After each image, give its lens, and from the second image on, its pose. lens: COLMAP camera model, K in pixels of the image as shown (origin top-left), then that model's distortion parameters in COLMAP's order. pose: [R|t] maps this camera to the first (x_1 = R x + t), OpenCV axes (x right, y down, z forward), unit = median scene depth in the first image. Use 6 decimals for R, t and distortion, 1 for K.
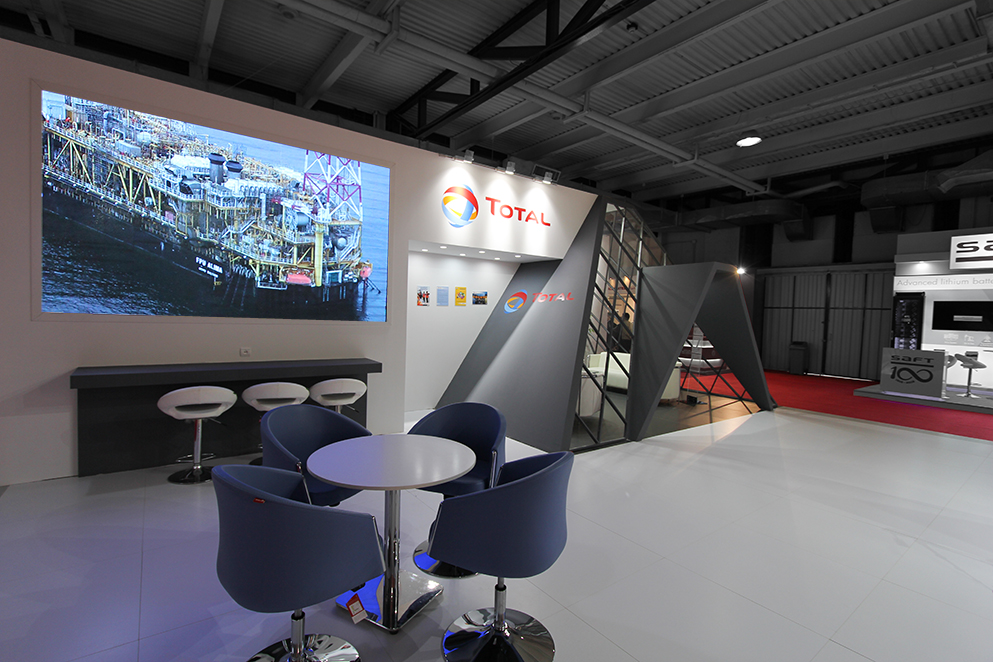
lens RADIAL K [[477.5, 0, 499.0], [0, 477.5, 330.5], [0, 0, 1]] dist [-0.004617, 0.000721]
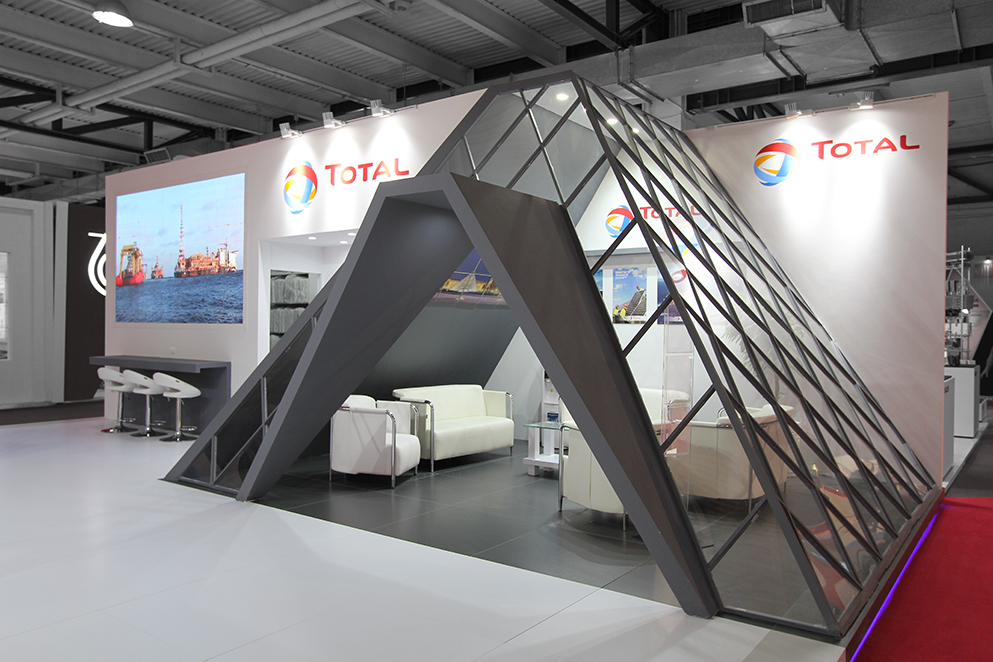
lens RADIAL K [[743.2, 0, 493.6], [0, 743.2, 331.1], [0, 0, 1]] dist [-0.018624, 0.018182]
pose [[0.276661, -0.013962, -0.960866, 1.205588], [-0.026162, 0.999414, -0.022055, 0.010451], [0.960611, 0.031240, 0.276134, 0.931867]]
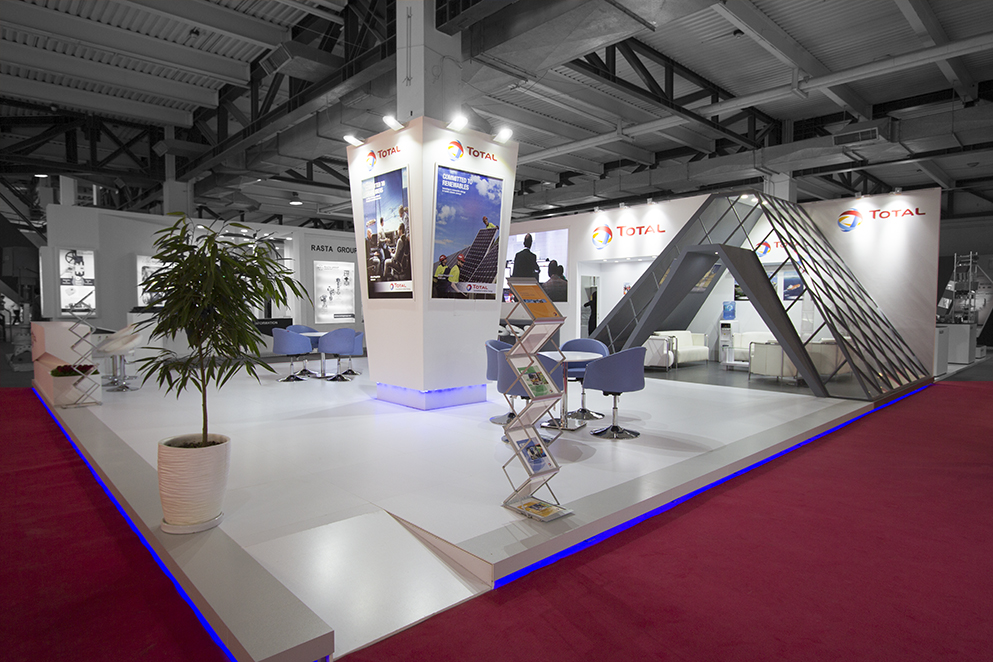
lens RADIAL K [[564.7, 0, 490.8], [0, 564.7, 332.7], [0, 0, 1]] dist [-0.016450, -0.001872]
pose [[0.086896, 0.026412, -0.995867, 1.884635], [-0.024807, 0.999396, 0.024341, 0.051275], [0.995908, 0.022589, 0.087499, 0.397475]]
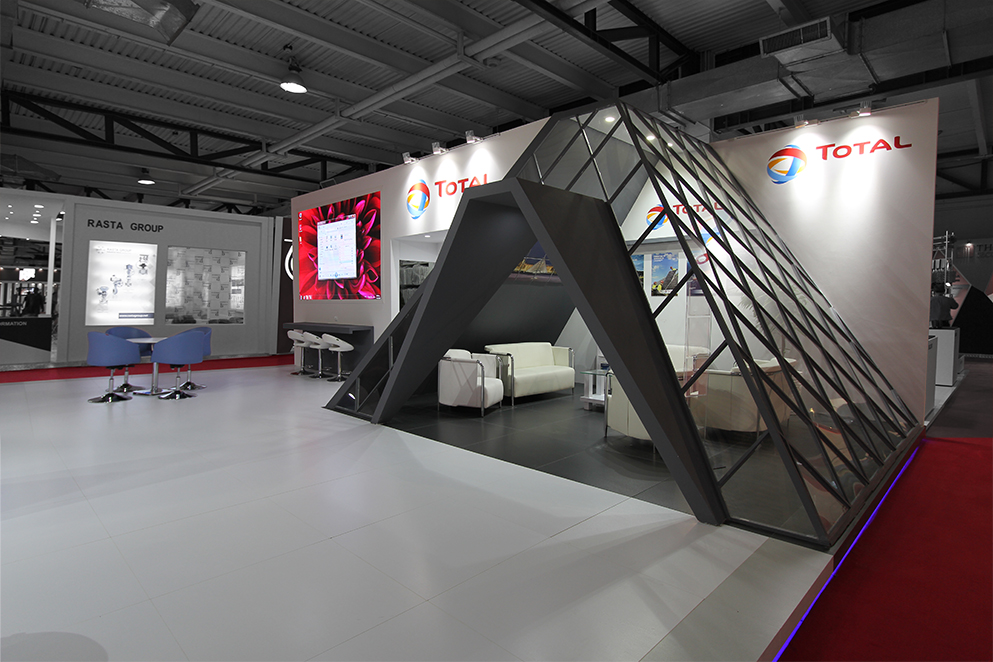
lens RADIAL K [[530.3, 0, 492.6], [0, 530.3, 332.4], [0, 0, 1]] dist [-0.016497, 0.000447]
pose [[0.133829, 0.033114, -0.990451, 1.170567], [-0.020694, 0.999317, 0.030614, 0.017060], [0.990788, 0.016399, 0.134423, 0.967736]]
